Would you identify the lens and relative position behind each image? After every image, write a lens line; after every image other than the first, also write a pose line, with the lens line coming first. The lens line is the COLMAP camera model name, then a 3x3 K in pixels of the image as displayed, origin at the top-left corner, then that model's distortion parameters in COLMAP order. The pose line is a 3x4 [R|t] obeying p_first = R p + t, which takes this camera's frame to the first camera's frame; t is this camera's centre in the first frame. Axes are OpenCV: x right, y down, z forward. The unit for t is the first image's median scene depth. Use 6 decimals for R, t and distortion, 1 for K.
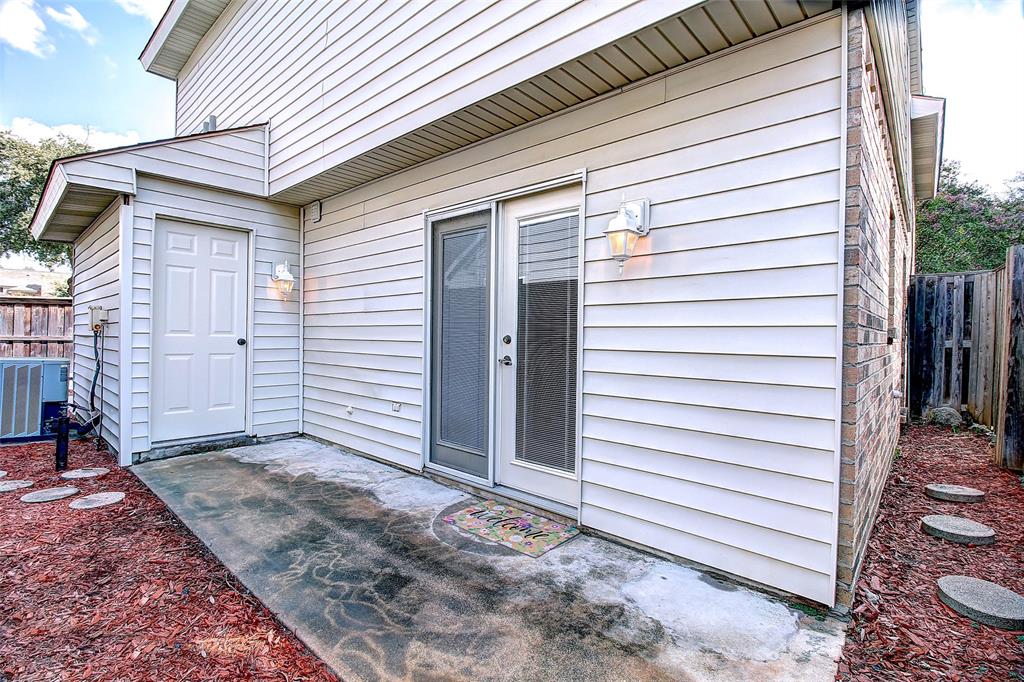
lens RADIAL K [[473.3, 0, 513.9], [0, 473.3, 331.4], [0, 0, 1]] dist [0.001466, -0.014897]
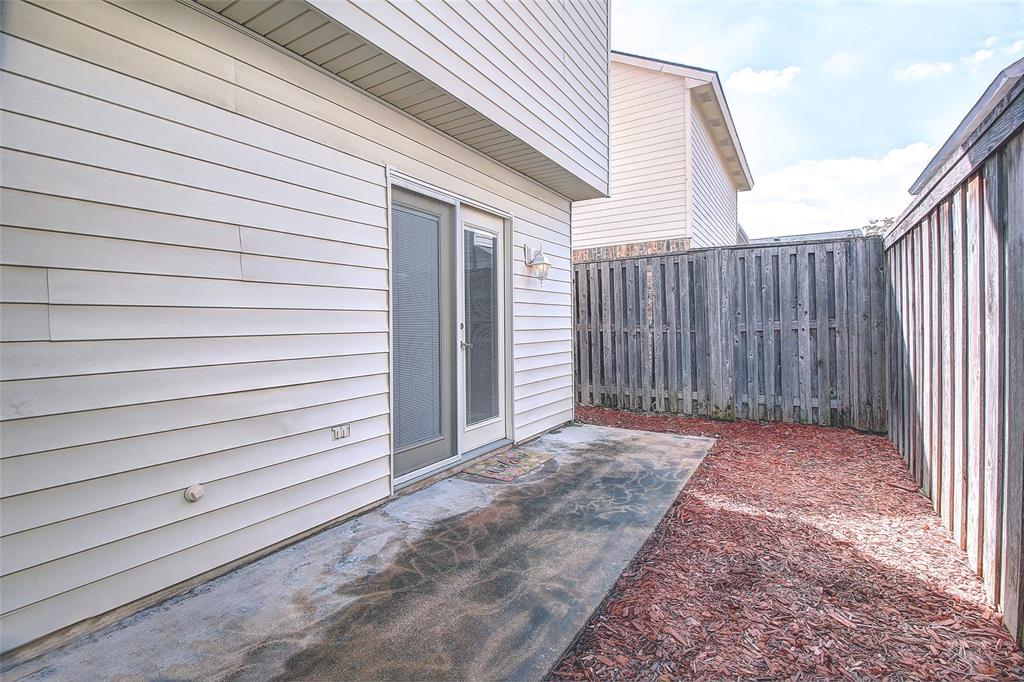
lens RADIAL K [[473.3, 0, 513.9], [0, 473.3, 331.4], [0, 0, 1]] dist [0.001466, -0.014897]
pose [[-0.178939, -0.021344, 0.983629, -1.208198], [0.005139, 0.999731, 0.022629, 0.005064], [-0.983847, 0.009104, -0.178781, 1.122466]]
